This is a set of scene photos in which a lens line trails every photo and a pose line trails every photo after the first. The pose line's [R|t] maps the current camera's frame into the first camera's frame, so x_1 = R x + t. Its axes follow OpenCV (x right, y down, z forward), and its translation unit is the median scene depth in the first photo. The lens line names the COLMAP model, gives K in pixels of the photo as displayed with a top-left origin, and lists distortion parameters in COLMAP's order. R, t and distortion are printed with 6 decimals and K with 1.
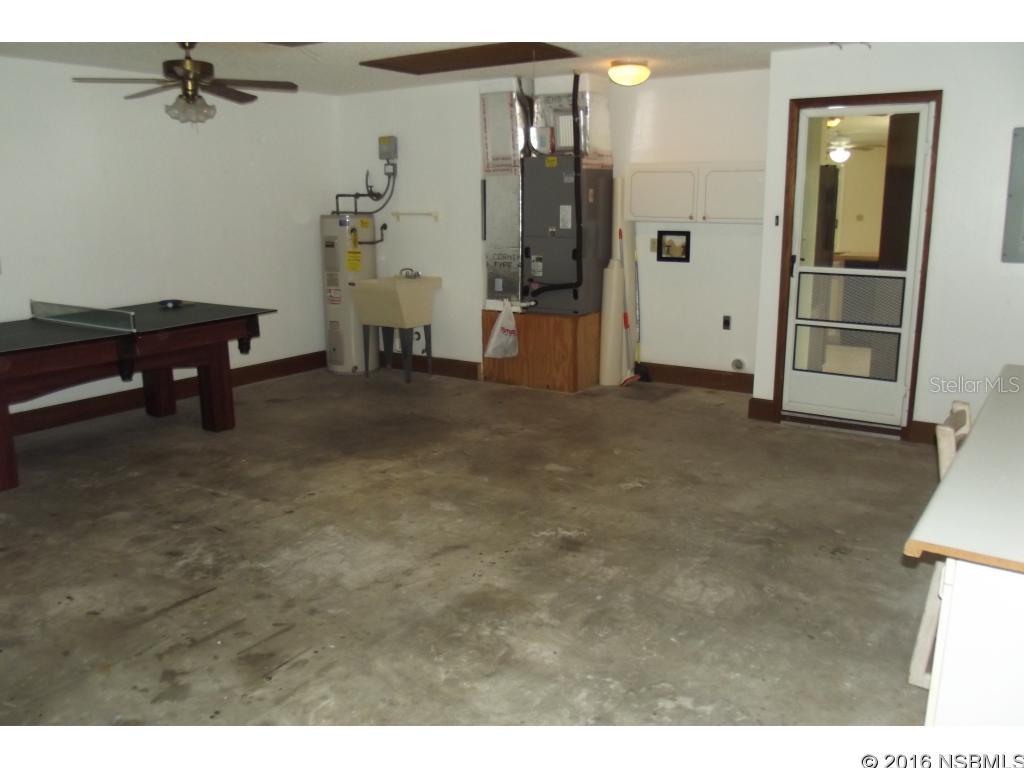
lens RADIAL K [[855.6, 0, 513.3], [0, 855.6, 384.5], [0, 0, 1]] dist [-0.027177, 0.020849]
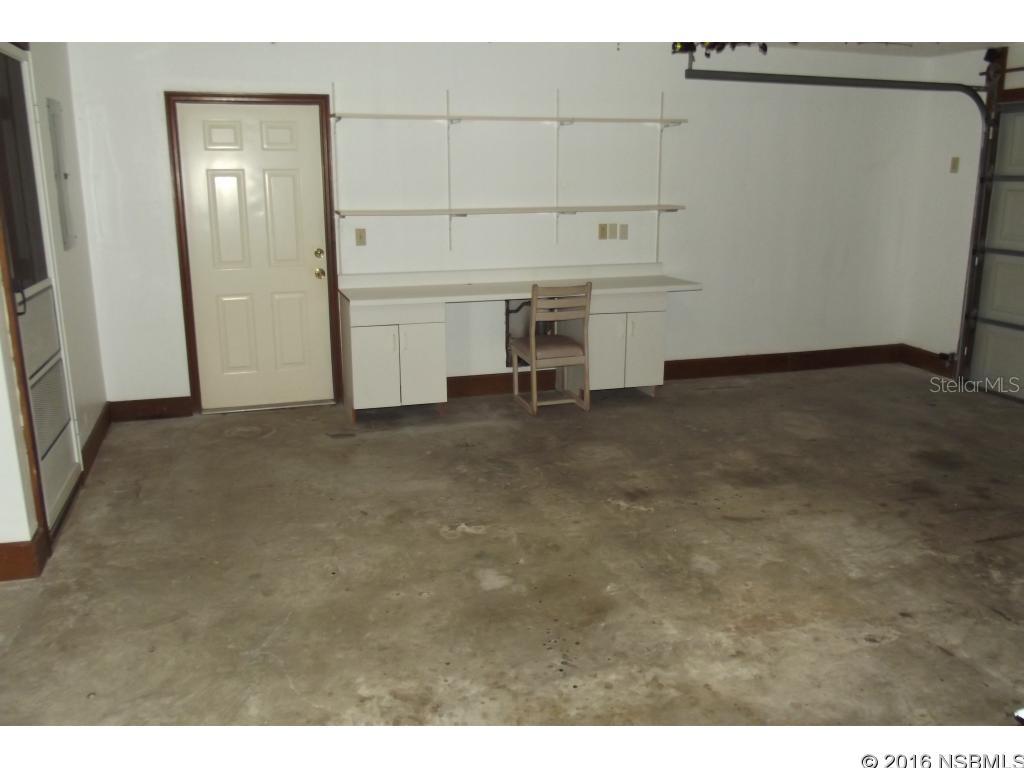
lens RADIAL K [[855.6, 0, 512.2], [0, 855.6, 383.3], [0, 0, 1]] dist [-0.027177, 0.020849]
pose [[-0.791702, -0.147072, 0.592939, -0.425531], [0.126872, 0.909845, 0.395078, -0.387913], [-0.597588, 0.388011, -0.701667, 1.750107]]
